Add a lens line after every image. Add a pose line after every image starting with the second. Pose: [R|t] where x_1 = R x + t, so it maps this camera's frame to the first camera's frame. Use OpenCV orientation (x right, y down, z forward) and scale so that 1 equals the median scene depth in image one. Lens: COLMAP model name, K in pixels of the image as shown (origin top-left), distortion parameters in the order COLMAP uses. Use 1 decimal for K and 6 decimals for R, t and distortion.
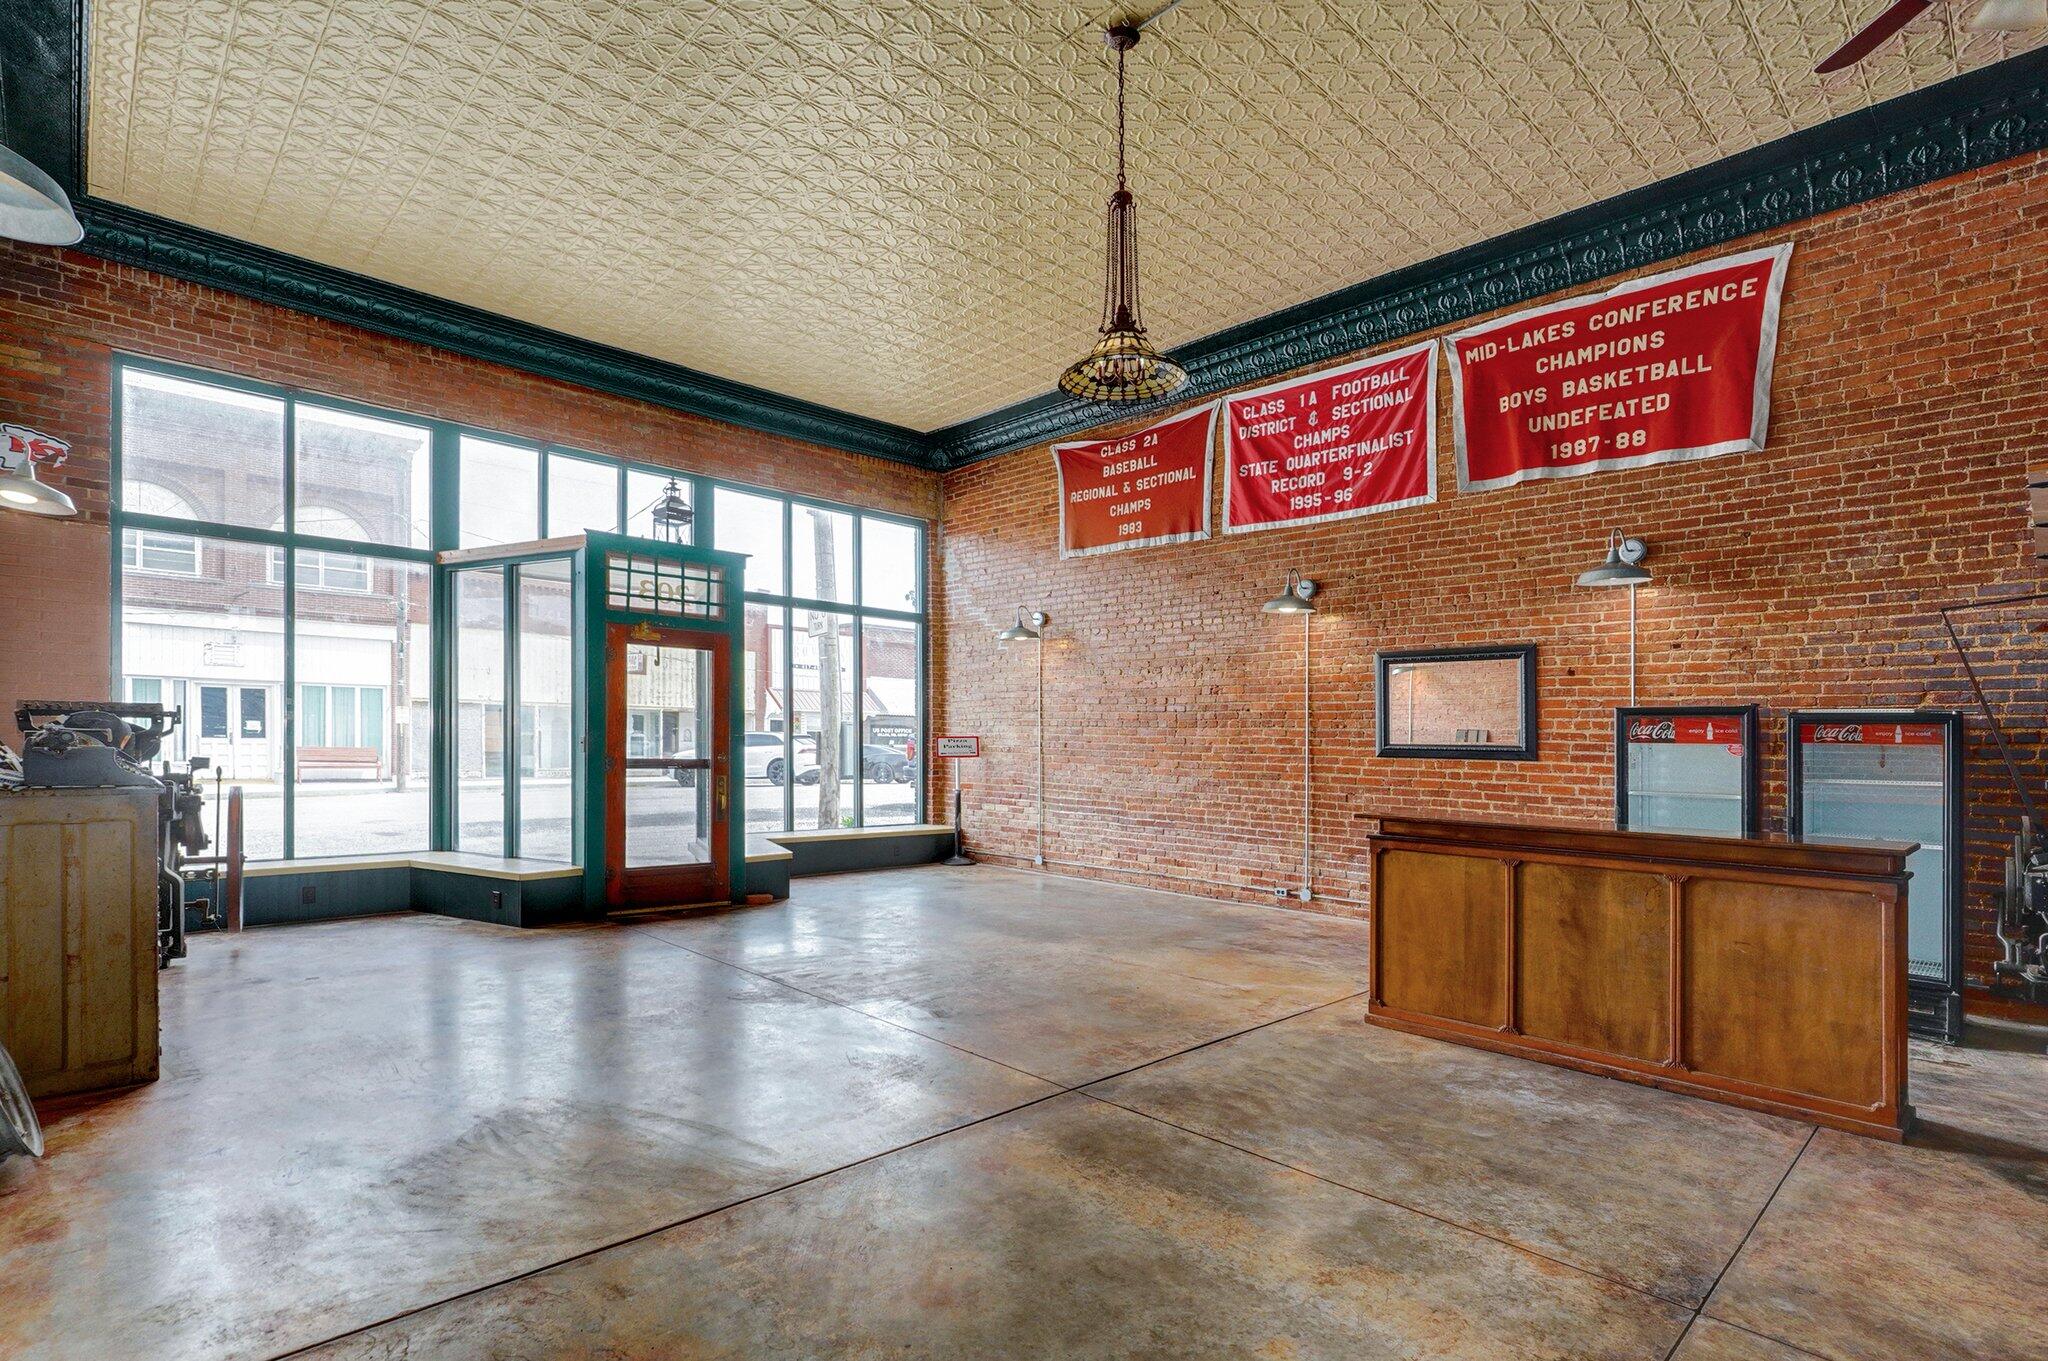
lens RADIAL K [[933.1, 0, 1017.0], [0, 933.1, 730.5], [0, 0, 1]] dist [-0.003565, -0.000406]
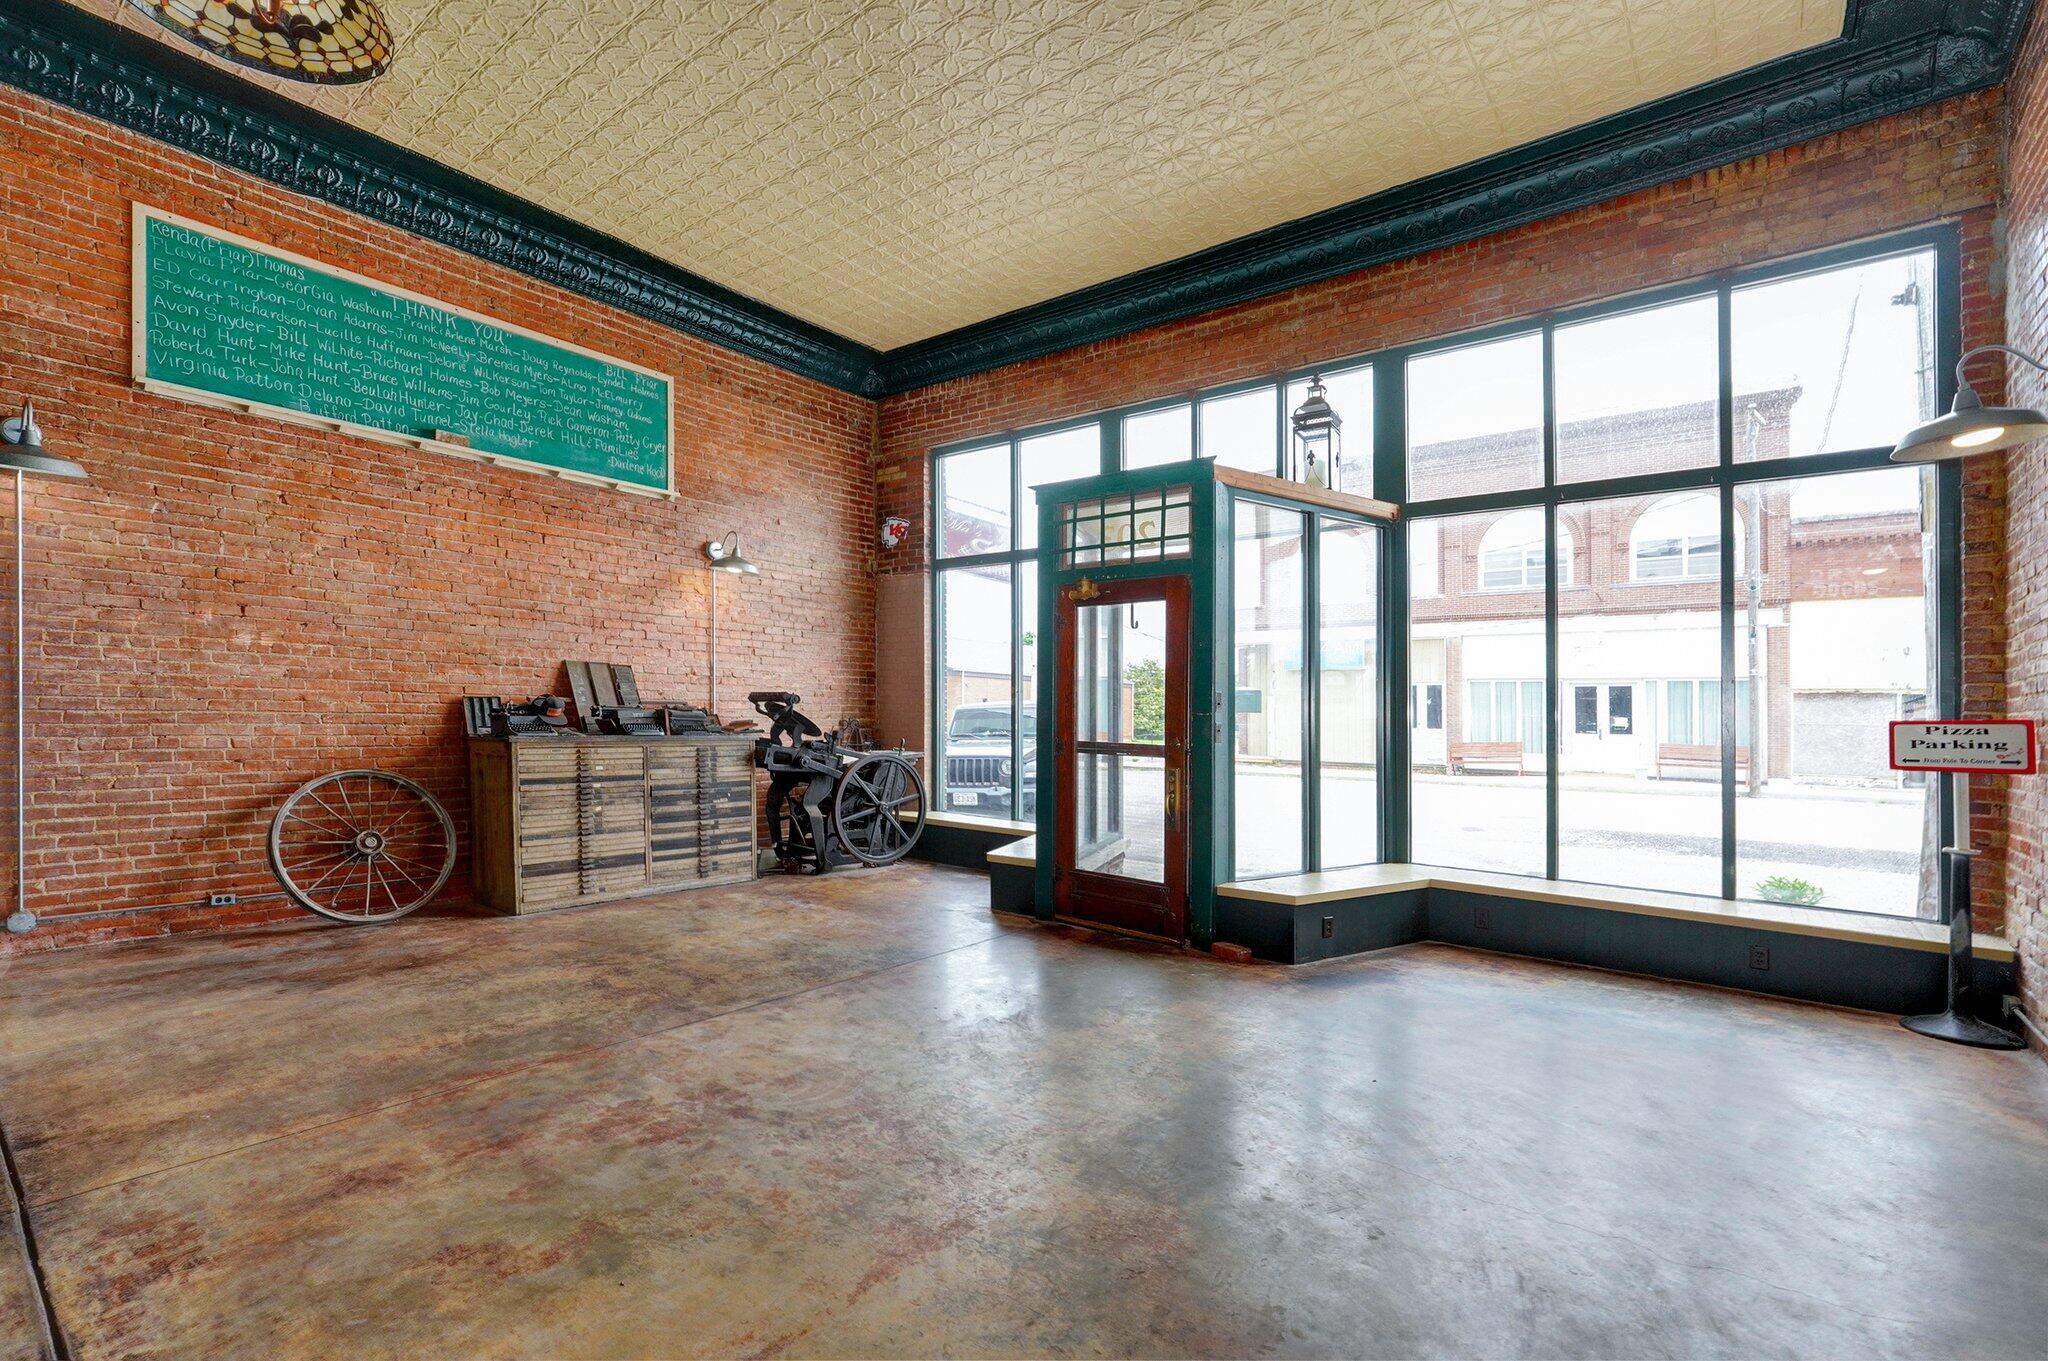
lens RADIAL K [[945.2, 0, 1056.8], [0, 945.2, 734.7], [0, 0, 1]] dist [-0.000454, -0.000083]
pose [[0.138850, 0.006856, -0.990290, 0.496776], [-0.009875, 0.999936, 0.005538, 0.022859], [0.990264, 0.009010, 0.138909, 0.983336]]
